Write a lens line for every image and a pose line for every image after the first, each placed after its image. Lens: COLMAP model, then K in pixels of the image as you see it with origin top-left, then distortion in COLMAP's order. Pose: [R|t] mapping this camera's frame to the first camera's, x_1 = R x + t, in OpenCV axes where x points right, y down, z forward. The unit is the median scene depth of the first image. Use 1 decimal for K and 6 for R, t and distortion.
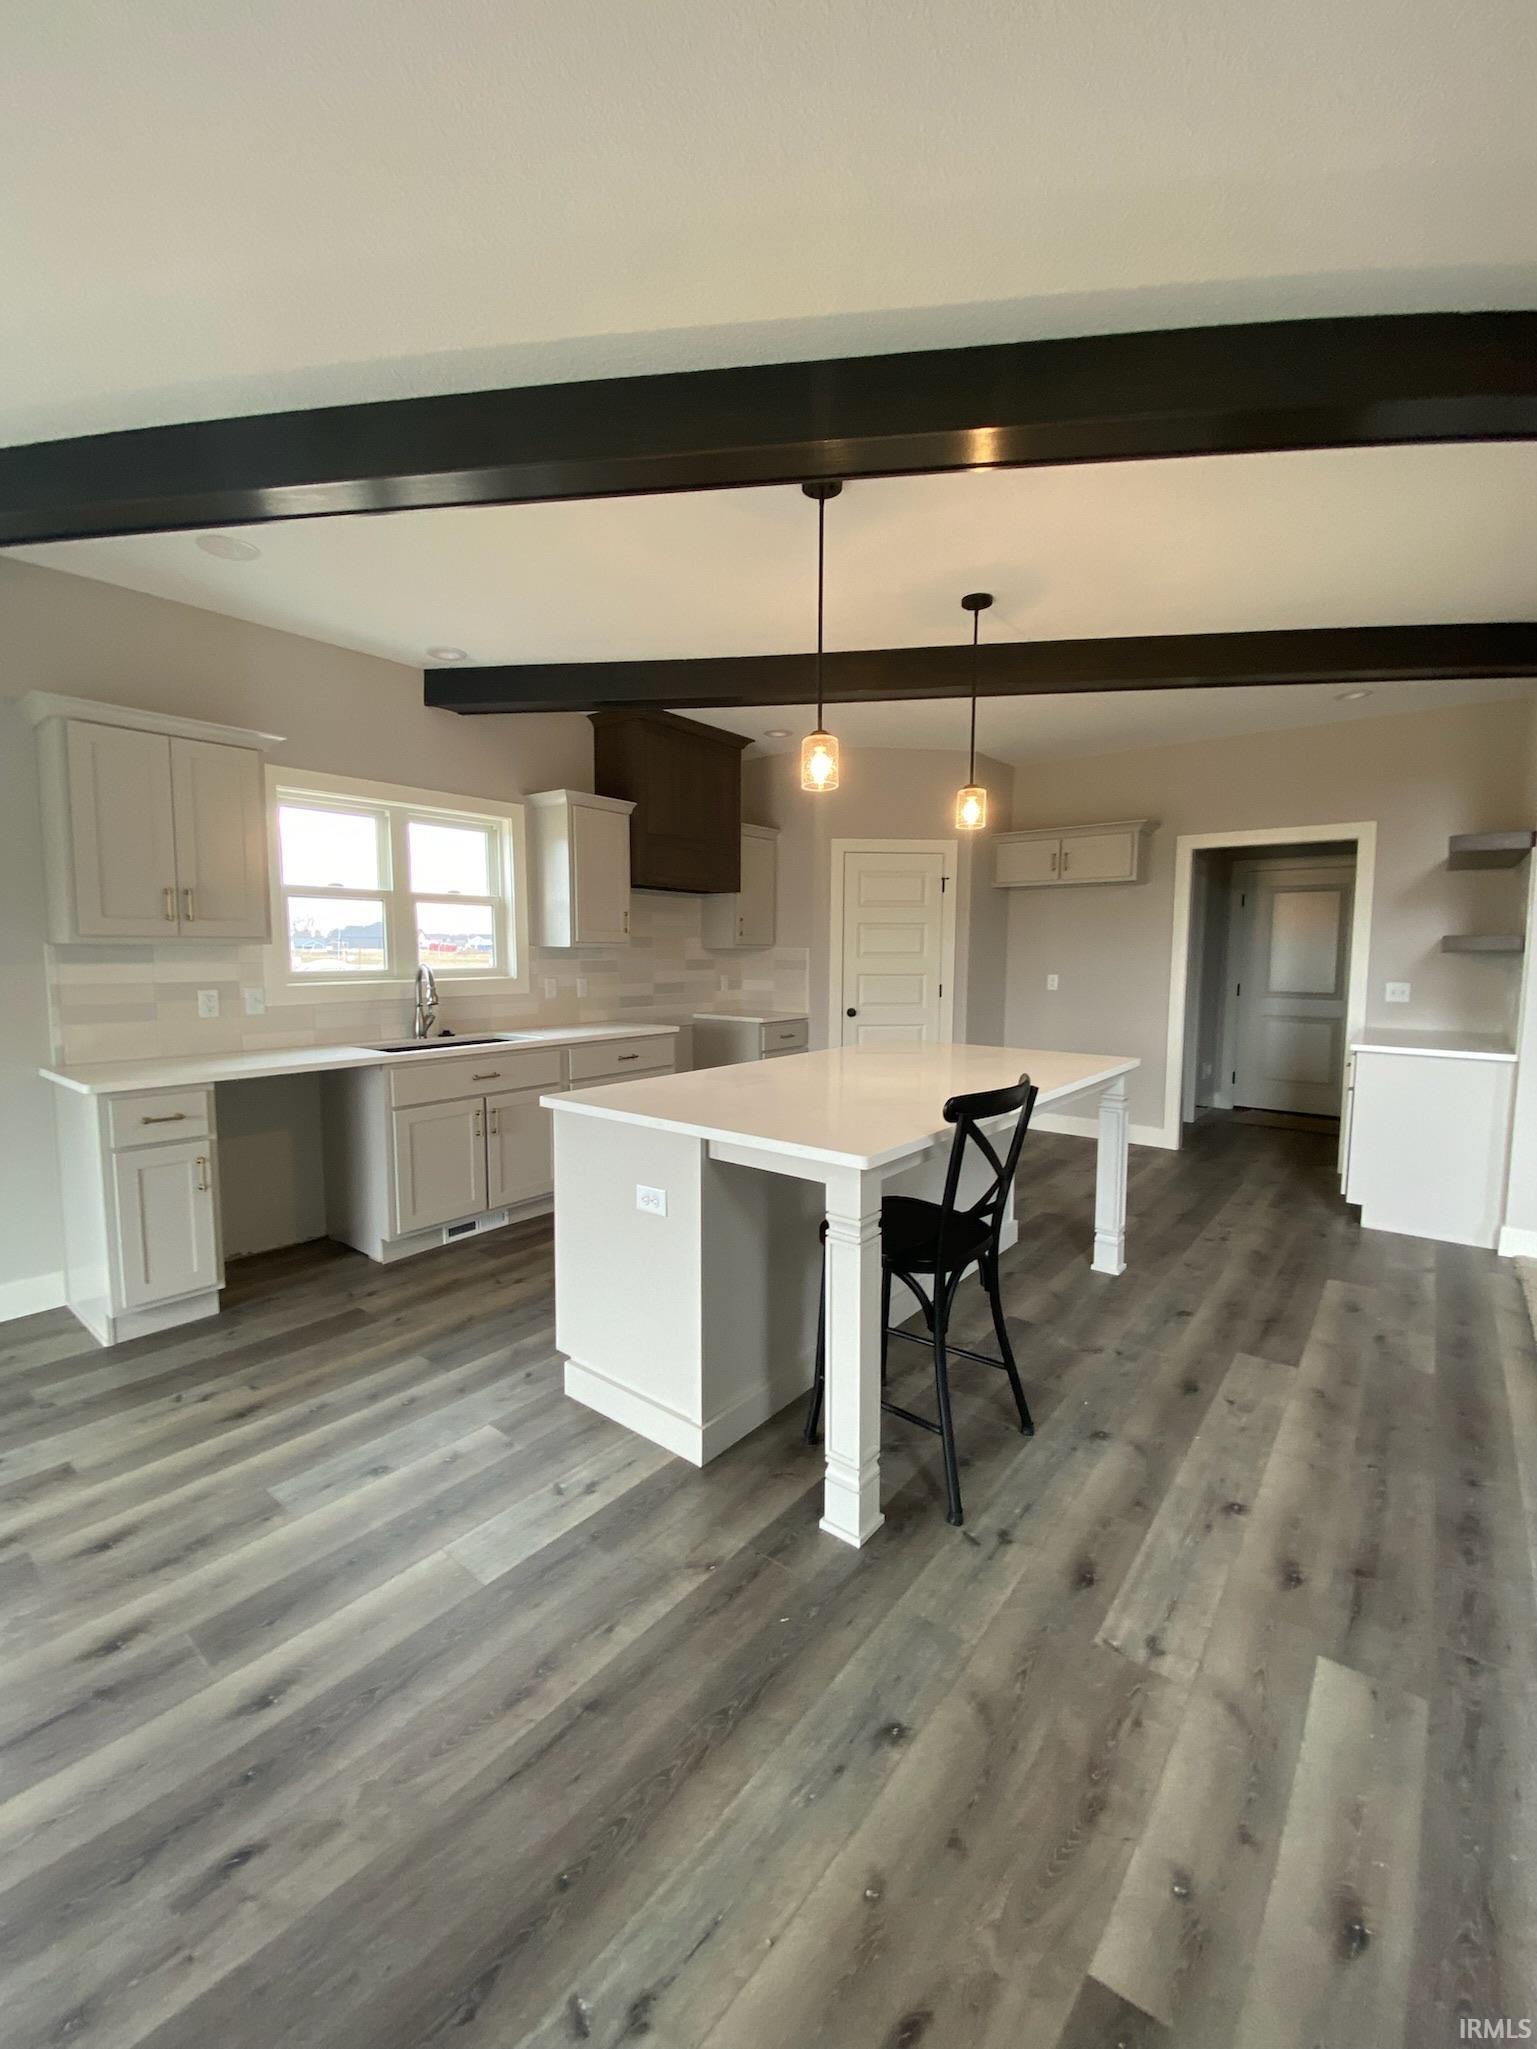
lens RADIAL K [[812.2, 0, 765.8], [0, 812.2, 1028.8], [0, 0, 1]] dist [0.009676, -0.017332]
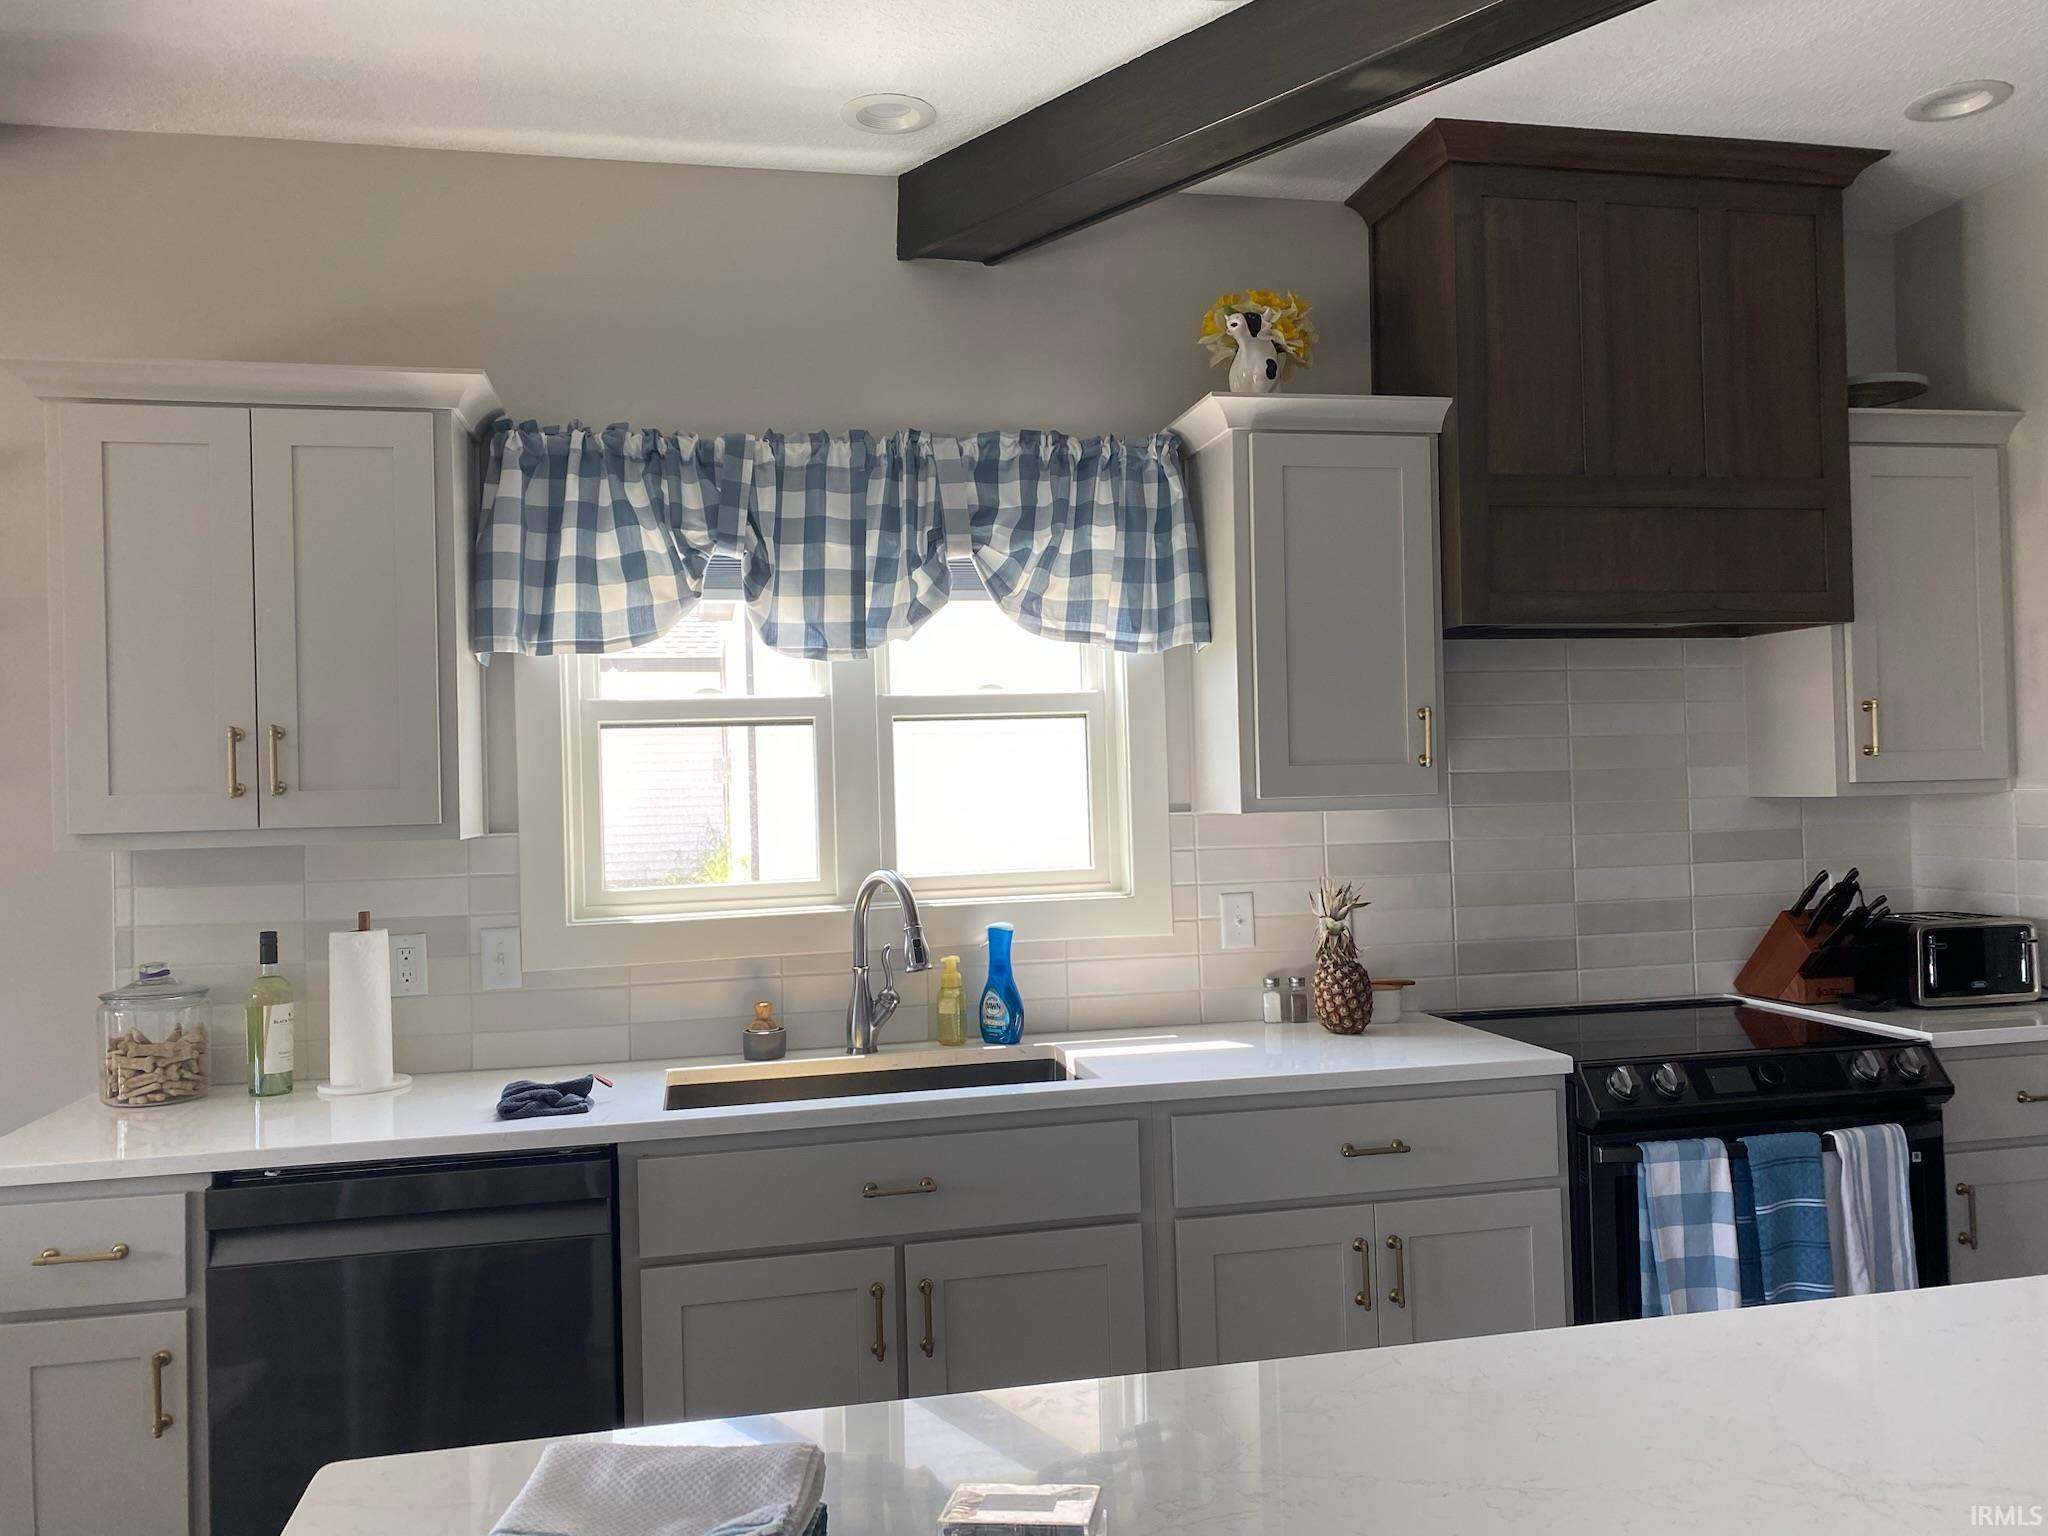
lens RADIAL K [[1542.7, 0, 1024.0], [0, 1542.7, 768.0], [0, 0, 1]] dist [0.006304, -0.000342]
pose [[0.773883, -0.031665, -0.632536, 0.172453], [-0.031357, 0.995609, -0.088204, -0.085075], [0.632551, 0.088095, 0.769492, 0.589413]]
